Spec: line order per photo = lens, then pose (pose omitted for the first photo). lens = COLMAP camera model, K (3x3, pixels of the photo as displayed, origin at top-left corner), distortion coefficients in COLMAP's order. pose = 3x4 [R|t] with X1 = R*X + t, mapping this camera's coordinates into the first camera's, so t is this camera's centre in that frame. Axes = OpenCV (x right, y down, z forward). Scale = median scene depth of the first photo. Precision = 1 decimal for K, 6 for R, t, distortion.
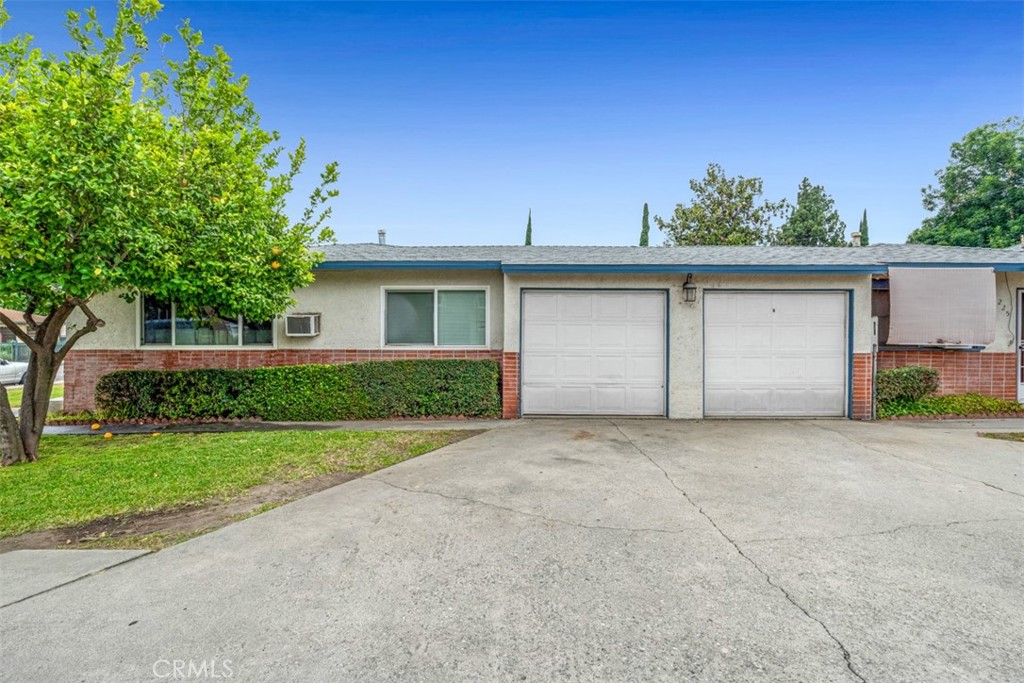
lens RADIAL K [[454.8, 0, 511.4], [0, 454.8, 330.5], [0, 0, 1]] dist [-0.005542, 0.000780]
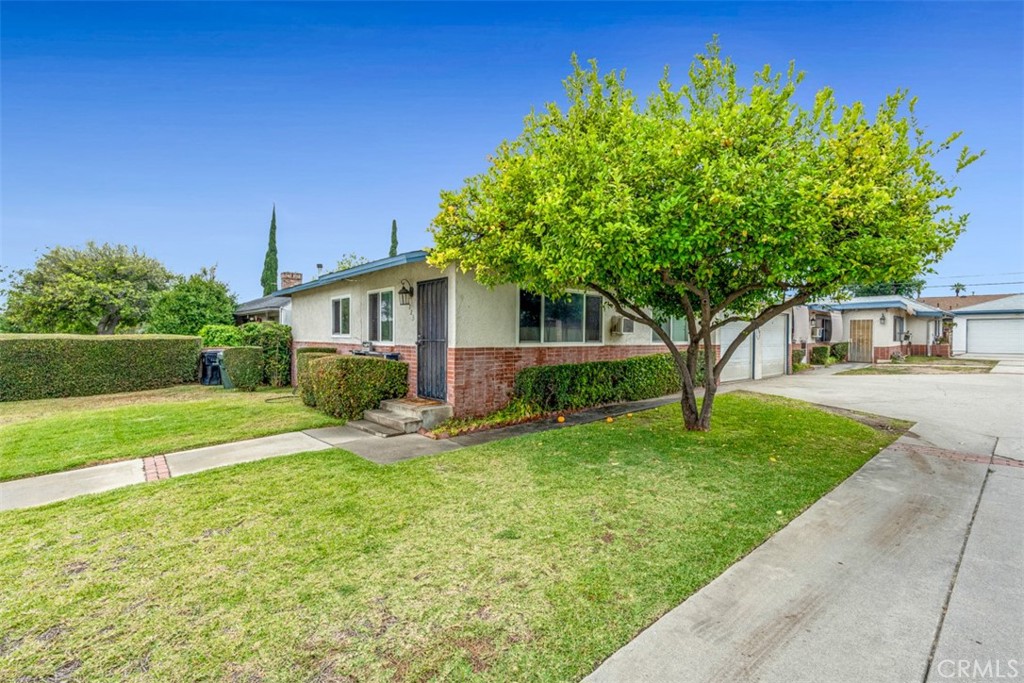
lens RADIAL K [[454.8, 0, 510.6], [0, 454.8, 338.3], [0, 0, 1]] dist [-0.005542, 0.000780]
pose [[0.740620, 0.001101, 0.671923, -1.505374], [0.005272, 0.999958, -0.007450, 0.030334], [-0.671903, 0.009060, 0.740584, 0.270793]]
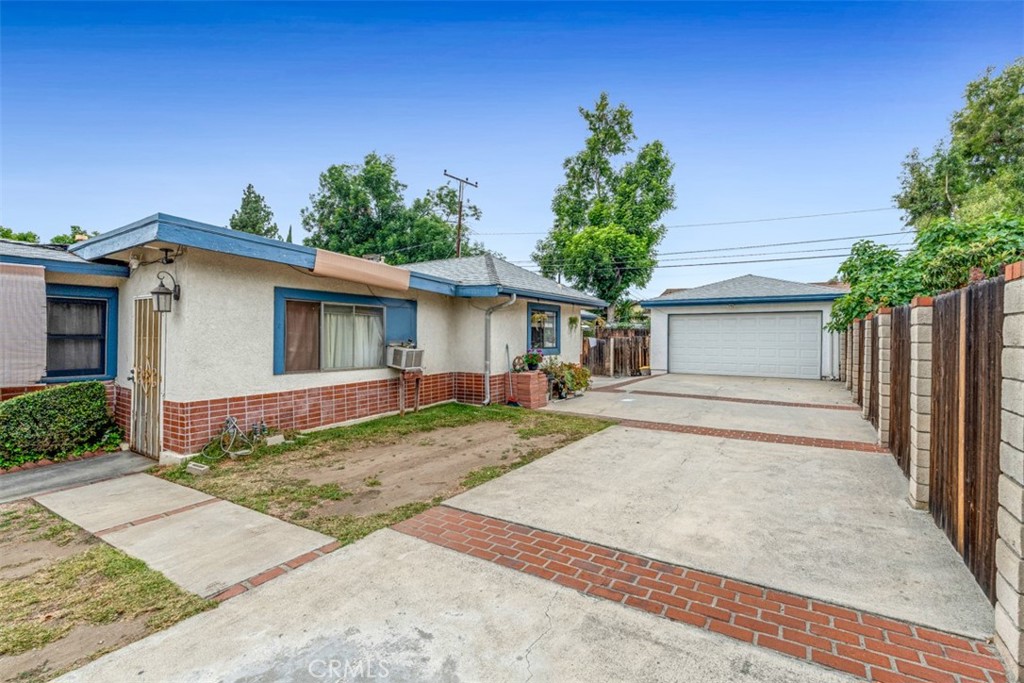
lens RADIAL K [[454.8, 0, 519.7], [0, 454.8, 337.1], [0, 0, 1]] dist [-0.005542, 0.000780]
pose [[0.521292, 0.004271, 0.853368, 1.434922], [0.002589, 0.999975, -0.006587, -0.012198], [-0.853375, 0.005643, 0.521268, 0.008262]]
